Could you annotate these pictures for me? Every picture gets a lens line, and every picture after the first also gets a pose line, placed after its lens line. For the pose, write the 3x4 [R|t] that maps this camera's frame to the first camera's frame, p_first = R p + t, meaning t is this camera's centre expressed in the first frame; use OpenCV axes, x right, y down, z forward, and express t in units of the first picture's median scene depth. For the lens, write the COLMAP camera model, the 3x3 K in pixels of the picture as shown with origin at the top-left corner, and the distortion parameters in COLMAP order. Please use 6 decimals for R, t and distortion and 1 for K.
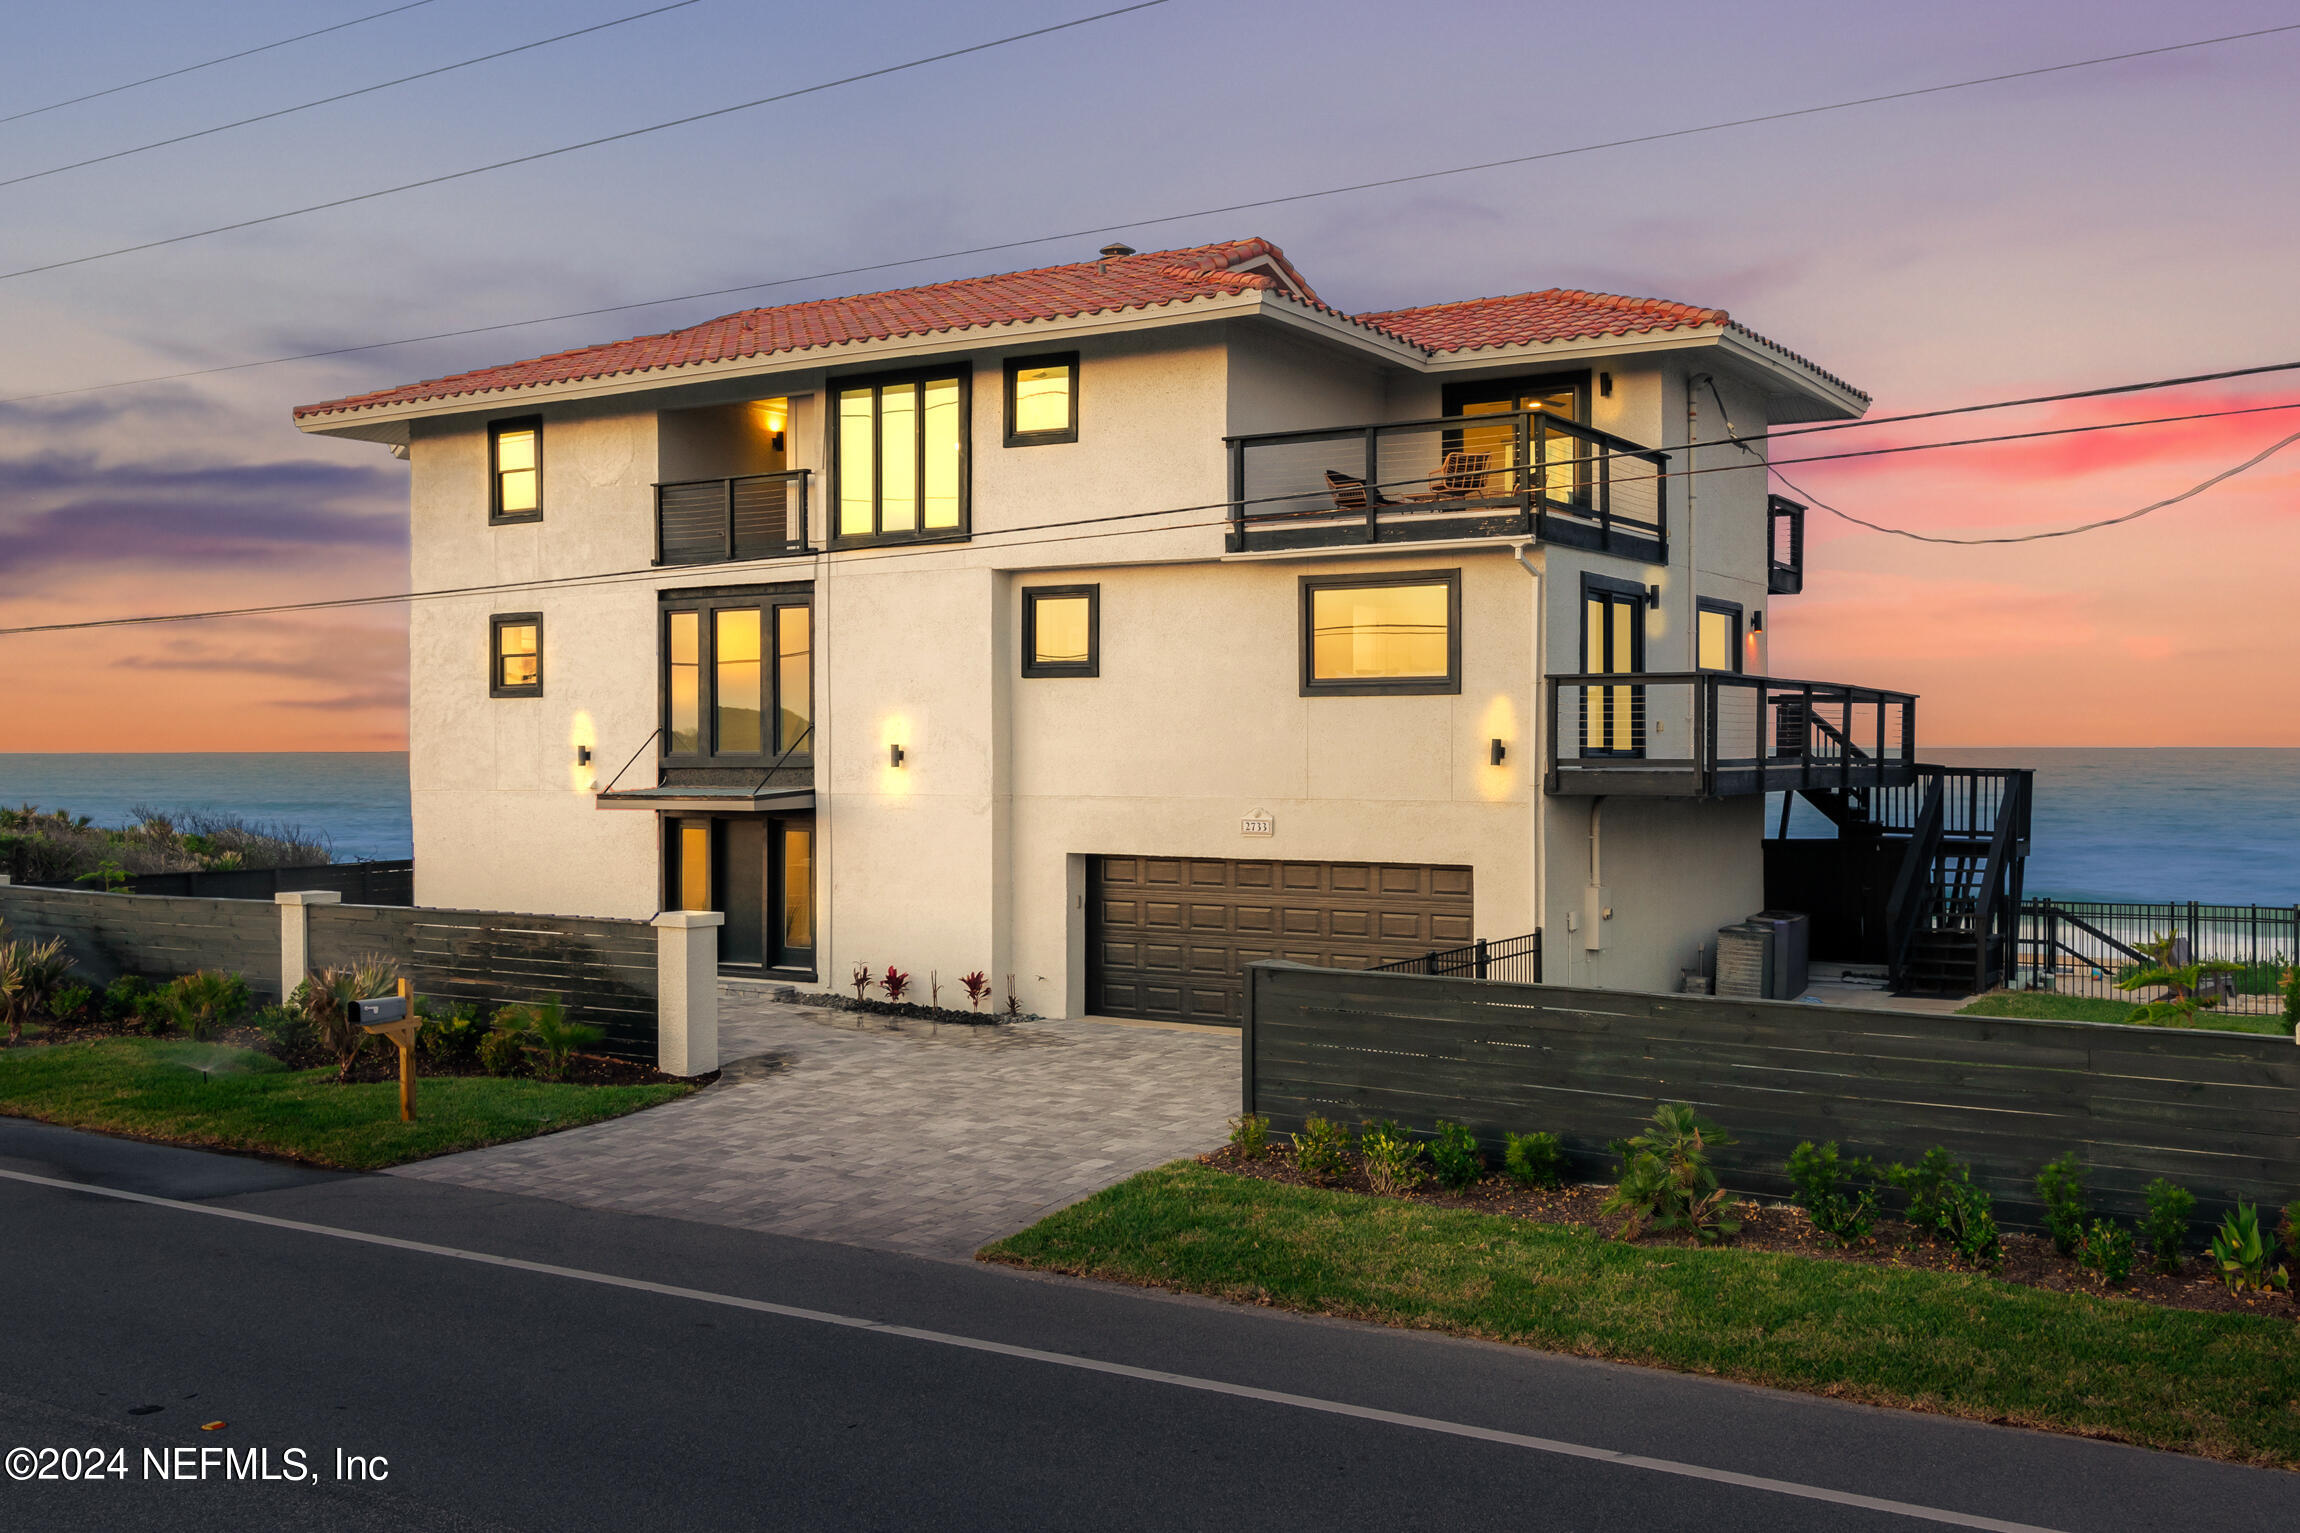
lens RADIAL K [[2070.4, 0, 1173.7], [0, 2070.4, 740.5], [0, 0, 1]] dist [0.022038, 0.010735]
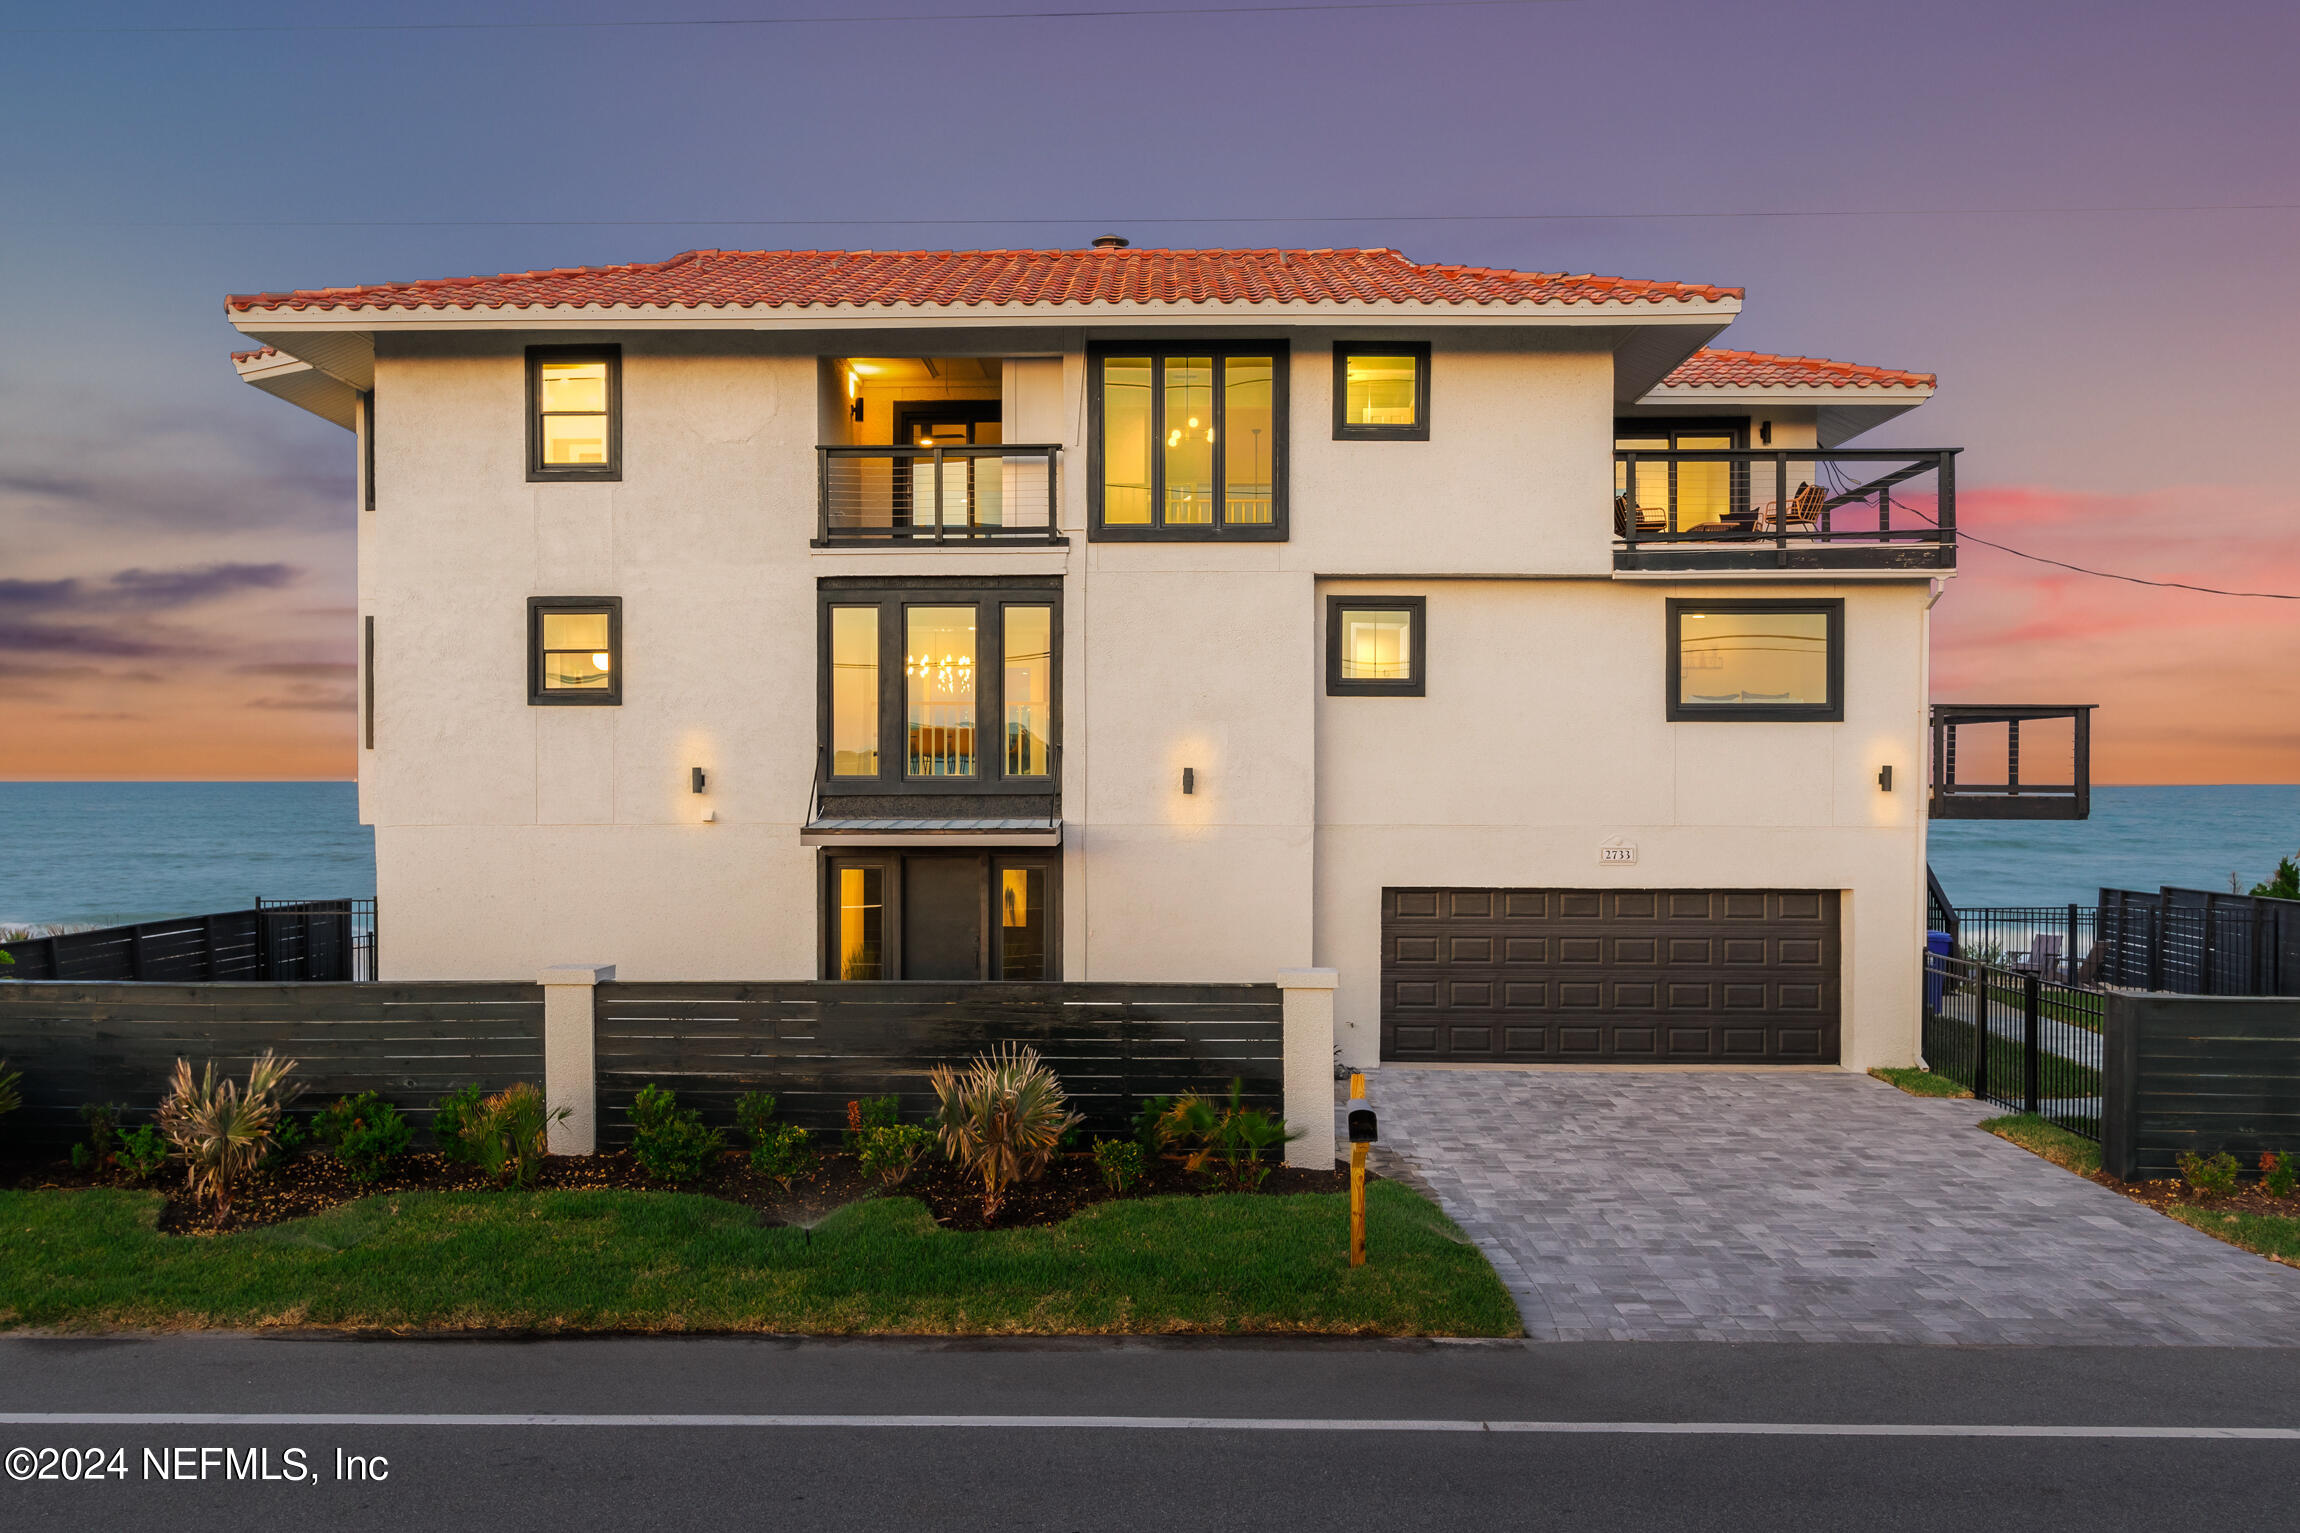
lens RADIAL K [[1874.8, 0, 1150.5], [0, 1874.8, 815.5], [0, 0, 1]] dist [0.011662, -0.004416]
pose [[0.869860, -0.007073, 0.493249, -0.531621], [-0.004833, 0.999727, 0.022860, 0.003746], [-0.493276, -0.022269, 0.869588, 0.312180]]
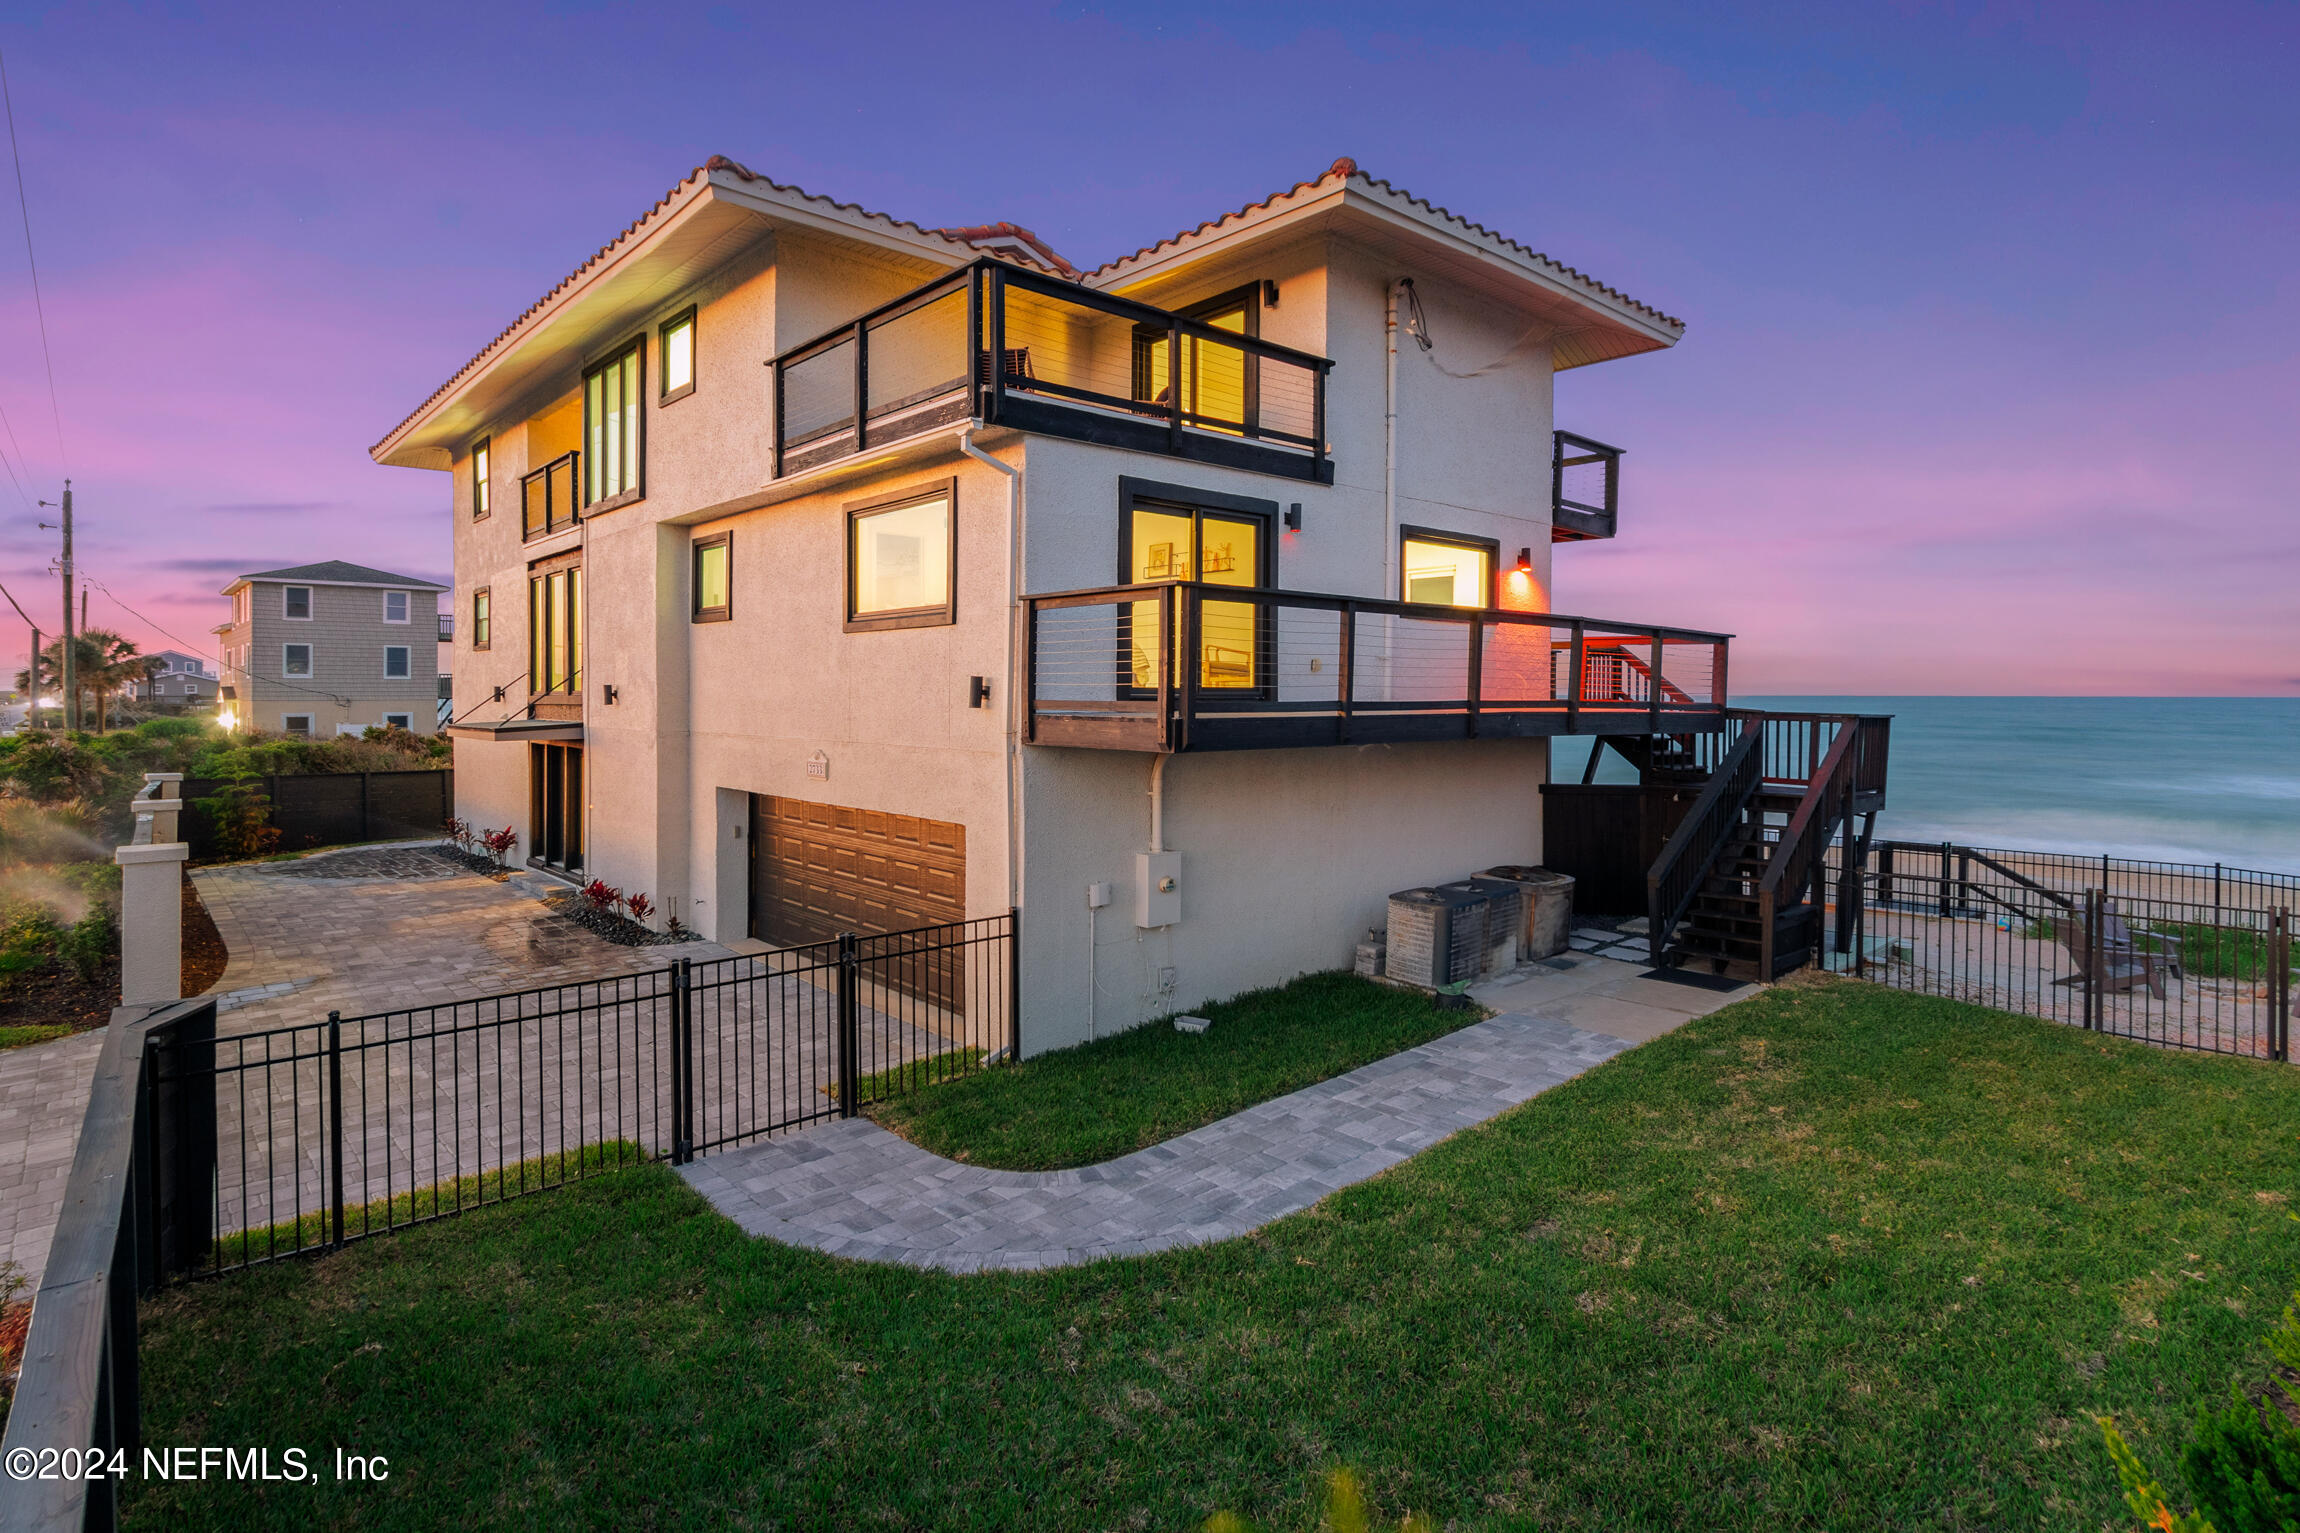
lens RADIAL K [[1118.7, 0, 988.6], [0, 1118.7, 706.2], [0, 0, 1]] dist [0.002298, -0.000291]
pose [[0.932333, 0.006702, -0.361539, 0.275310], [-0.001455, 0.999890, 0.014784, 0.004012], [0.361598, -0.013258, 0.932240, 0.495534]]
